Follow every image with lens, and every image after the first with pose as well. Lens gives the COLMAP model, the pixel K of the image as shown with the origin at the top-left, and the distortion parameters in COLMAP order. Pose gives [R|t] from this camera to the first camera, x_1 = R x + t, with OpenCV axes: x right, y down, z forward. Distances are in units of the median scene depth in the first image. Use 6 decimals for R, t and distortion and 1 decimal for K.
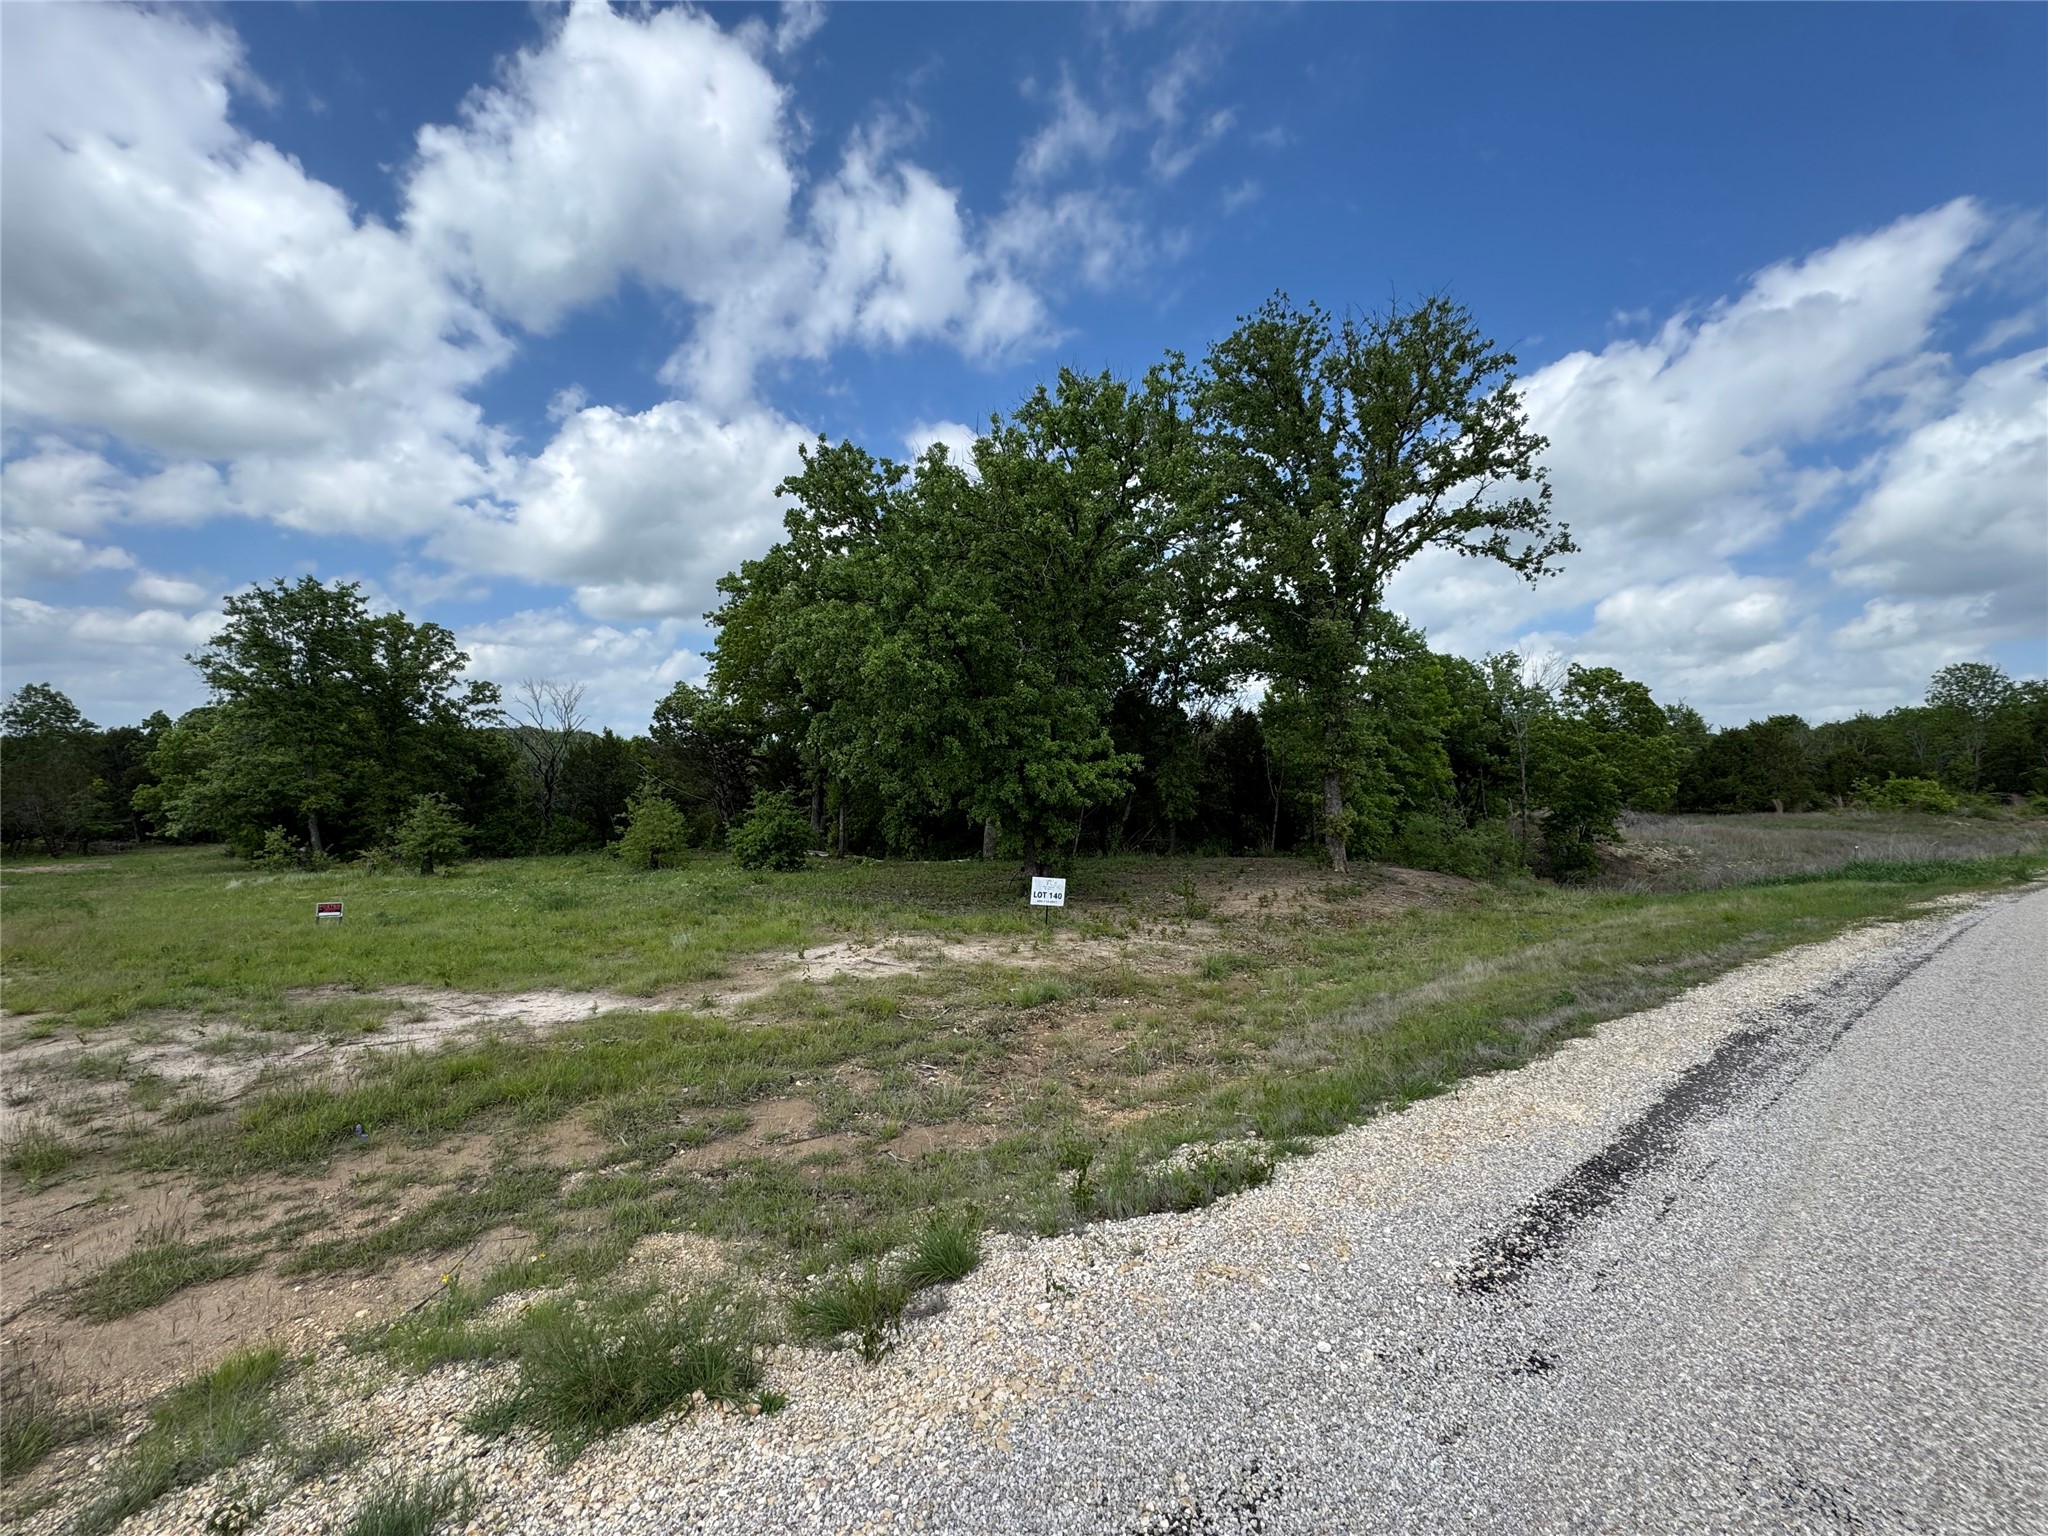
lens RADIAL K [[810.9, 0, 1024.0], [0, 810.9, 768.0], [0, 0, 1]] dist [0.001750, 0.000271]
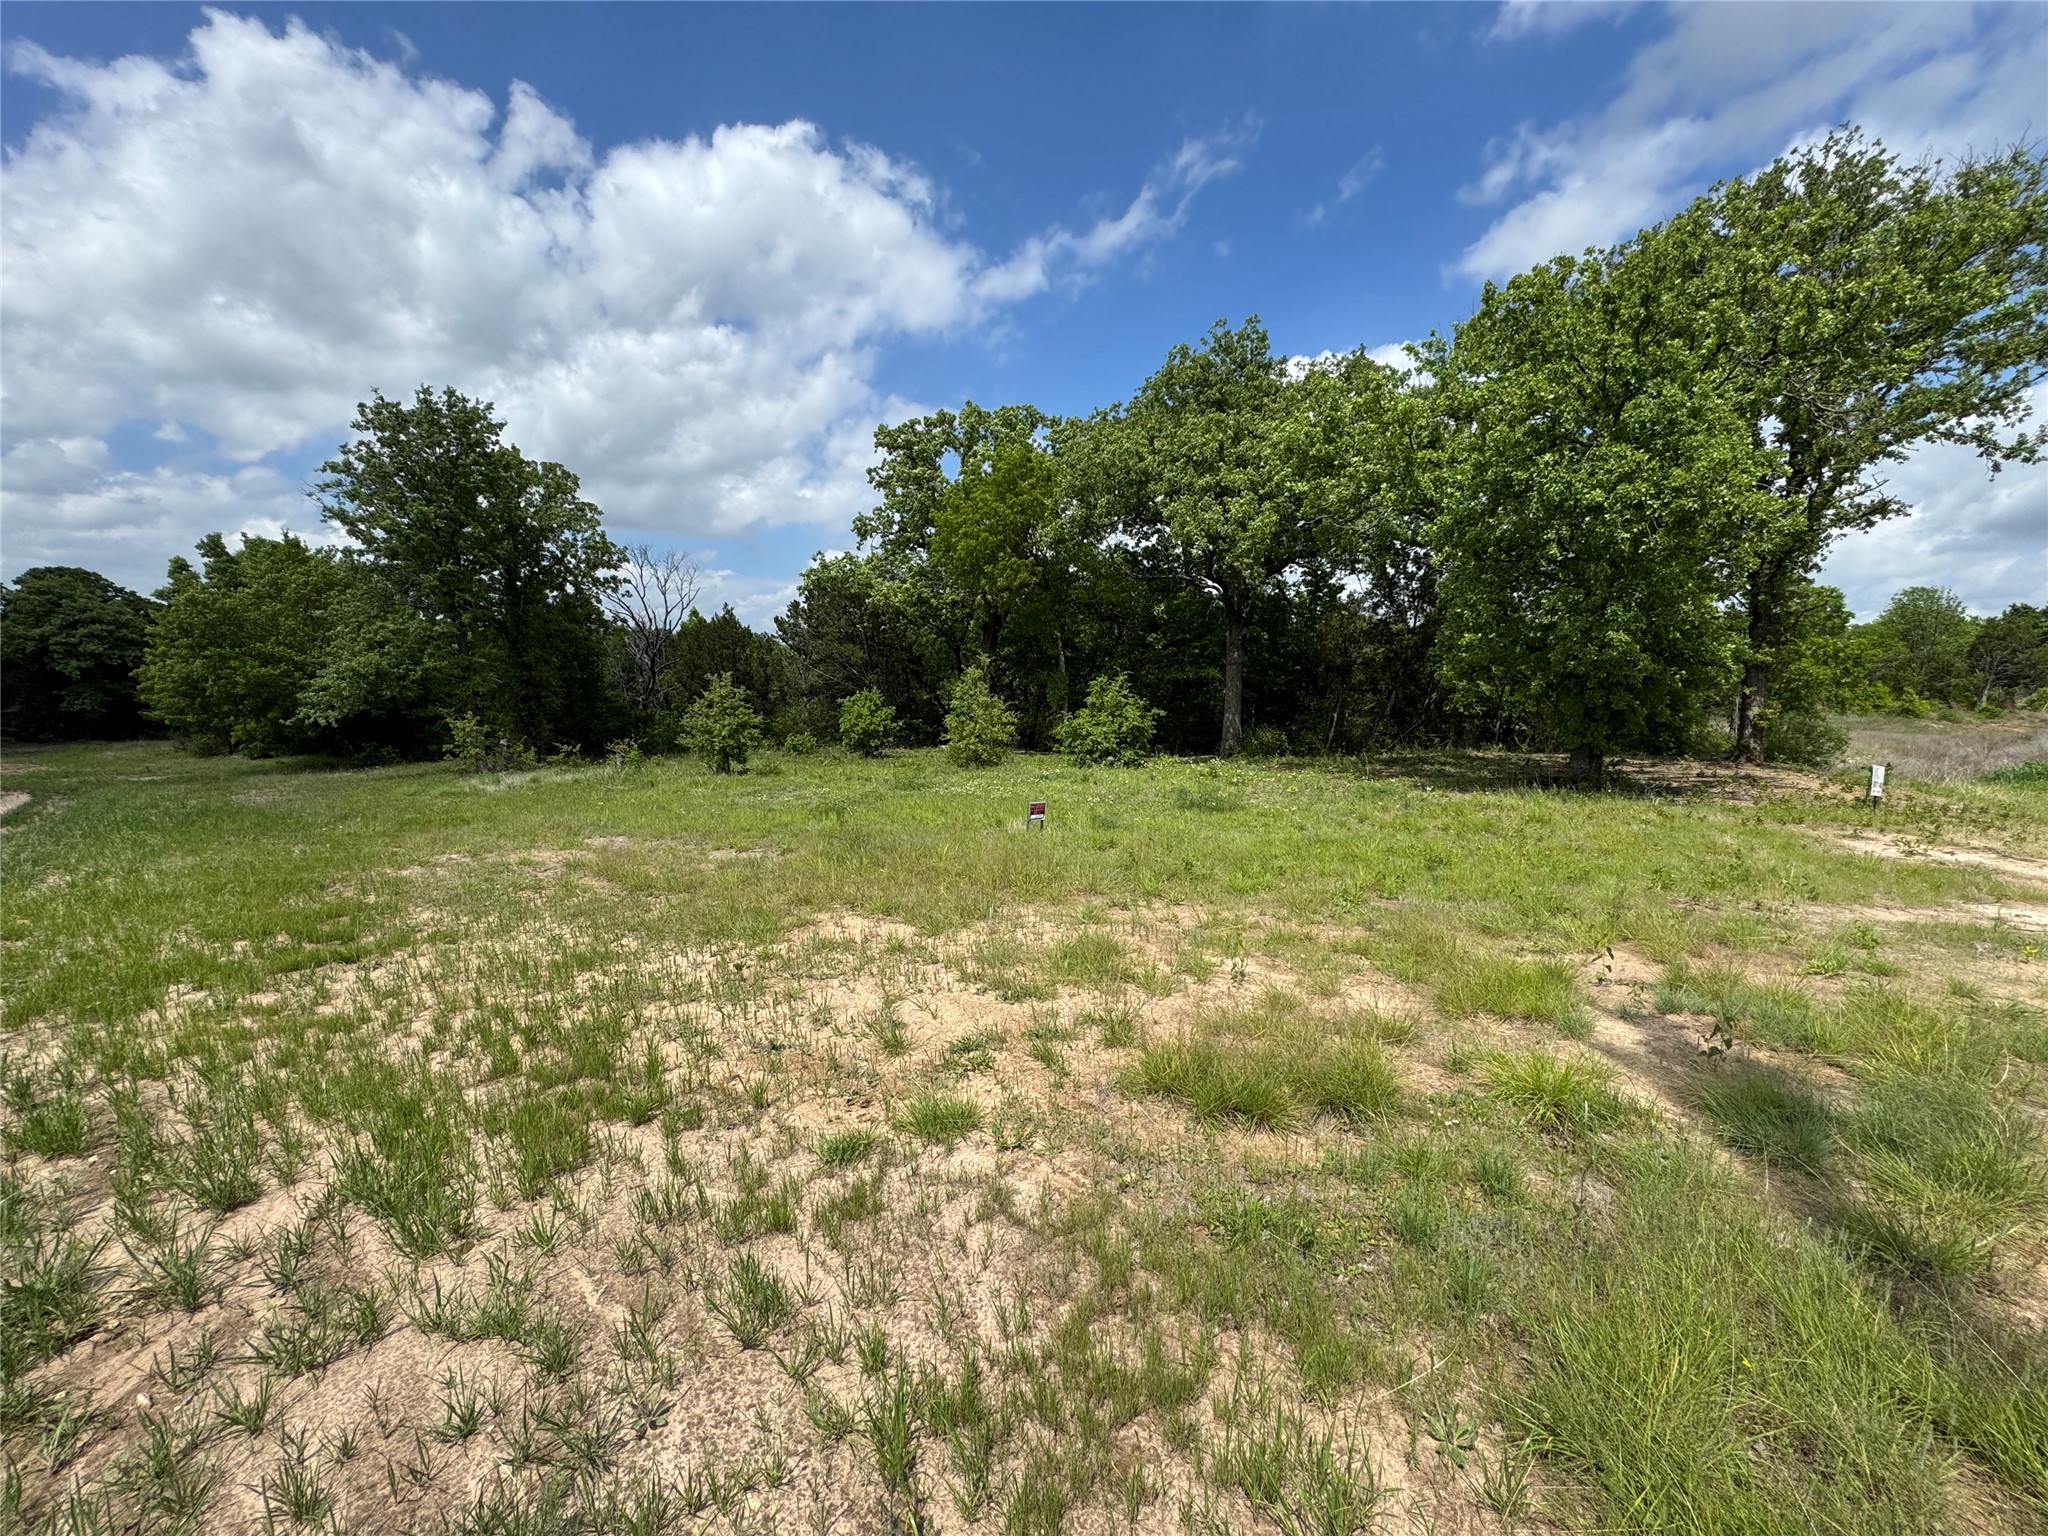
lens RADIAL K [[810.9, 0, 1024.0], [0, 810.9, 768.0], [0, 0, 1]] dist [0.001750, 0.000271]
pose [[0.985739, -0.003183, 0.168251, -0.468203], [-0.016846, 0.992932, 0.117481, 0.020398], [-0.167435, -0.118640, 0.978719, 0.116351]]
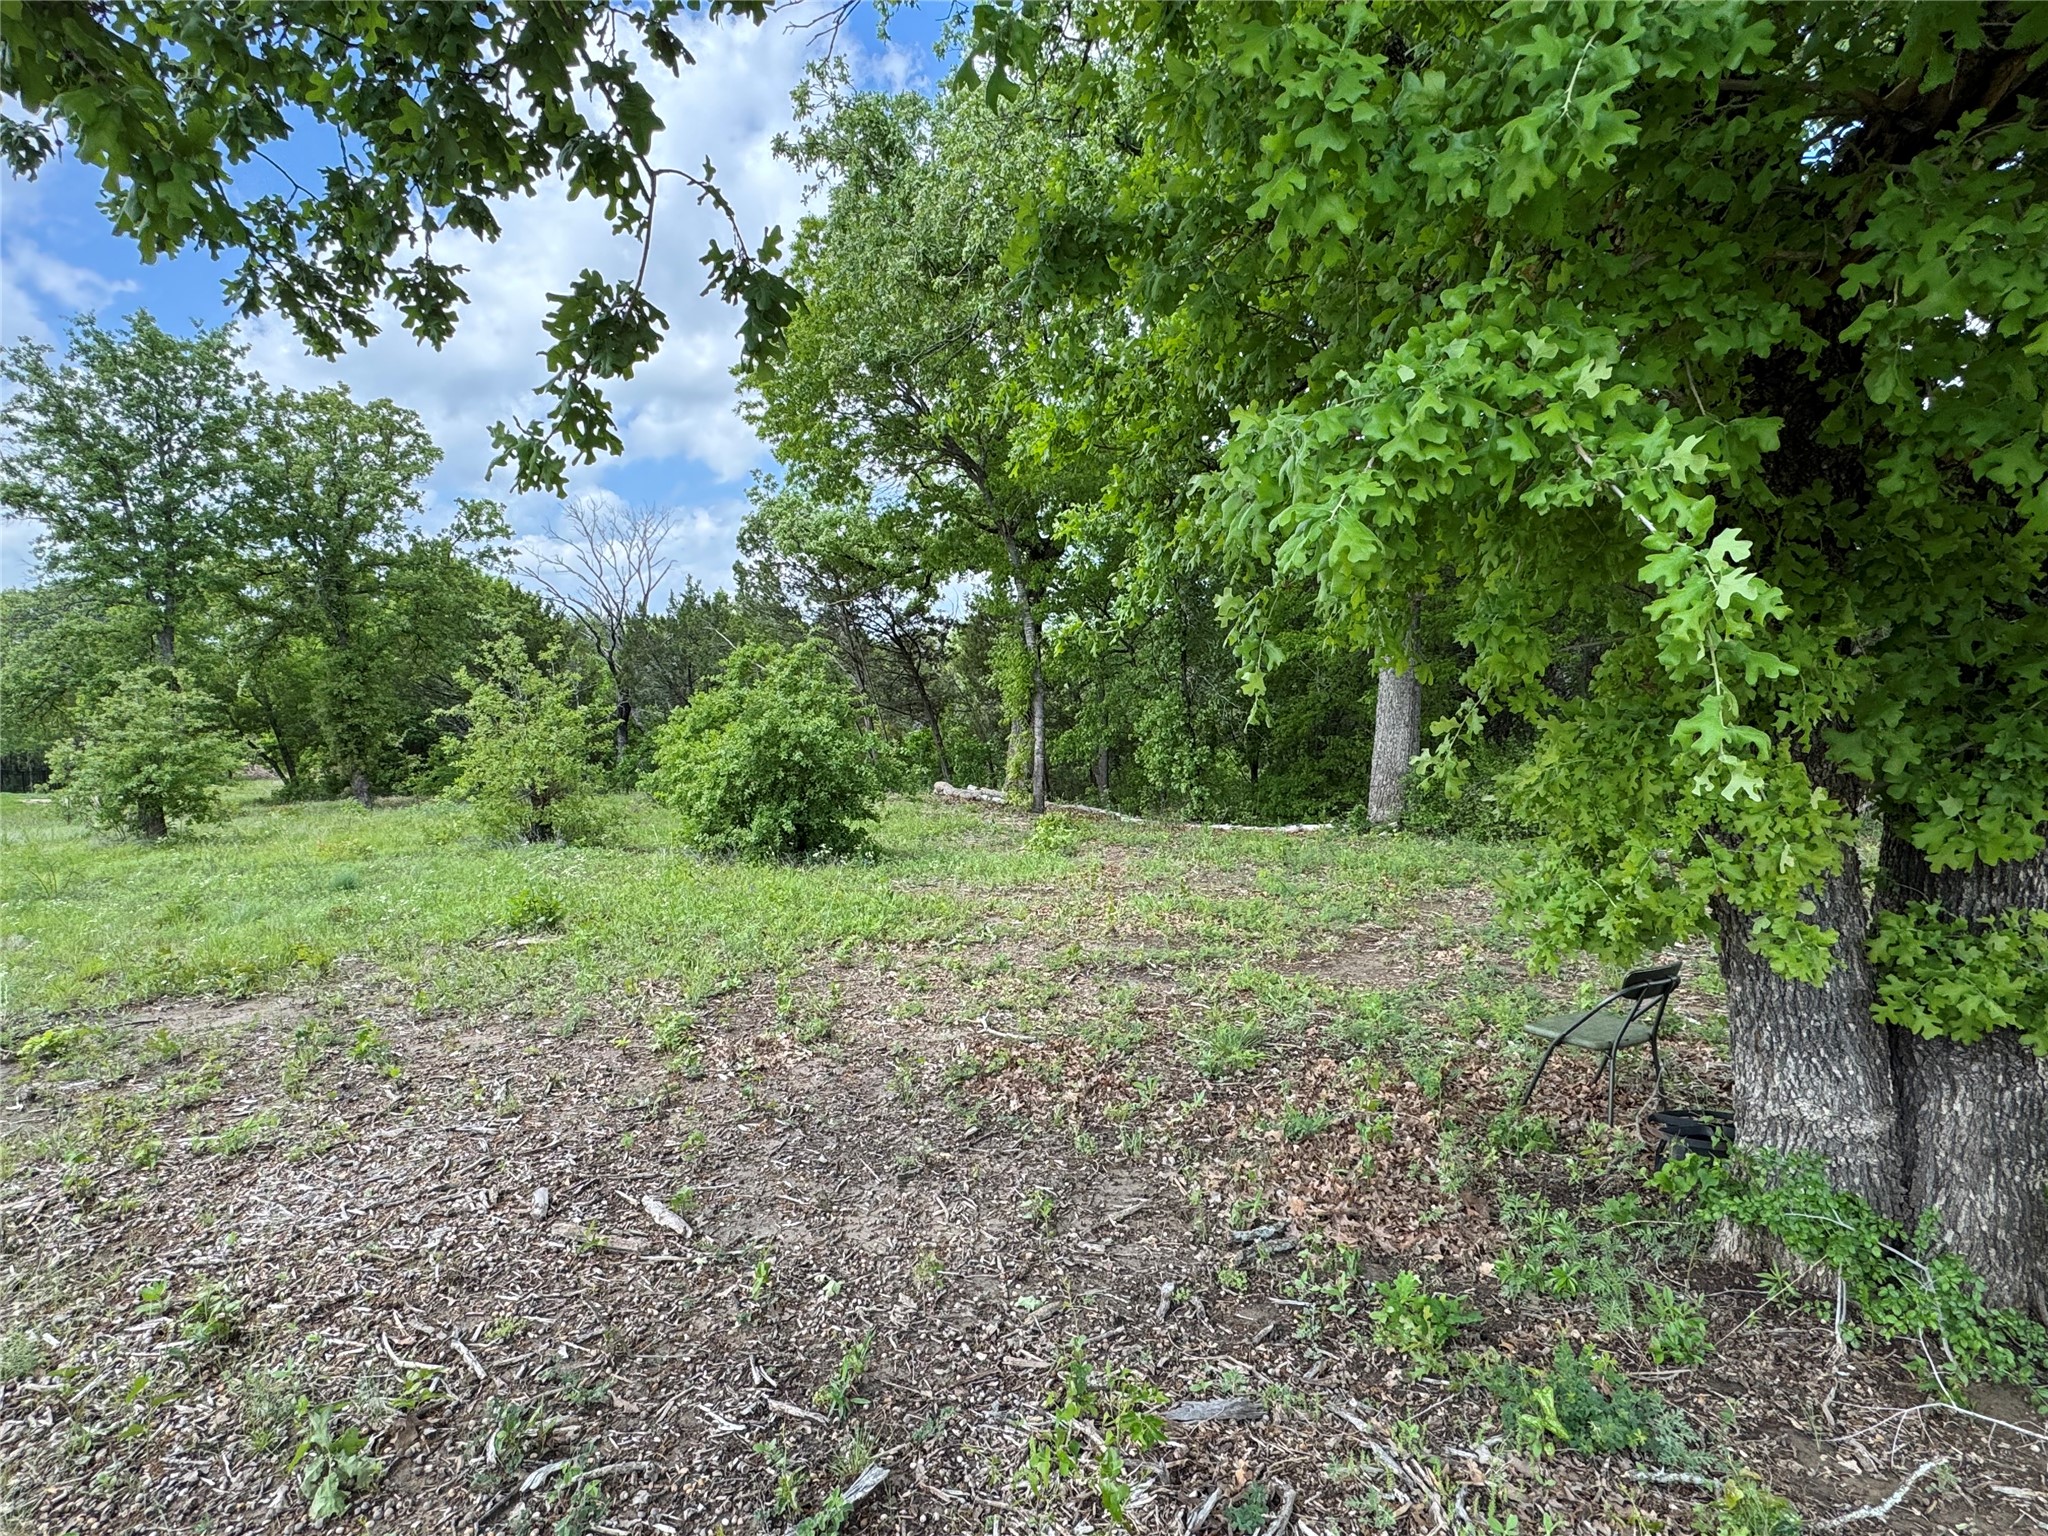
lens RADIAL K [[1057.8, 0, 1024.0], [0, 1057.8, 768.0], [0, 0, 1]] dist [-0.000094, -0.000056]
pose [[0.931967, 0.007055, -0.362475, -0.022088], [0.025094, 0.996157, 0.083909, 0.040639], [0.361674, -0.087297, 0.928208, 0.499380]]
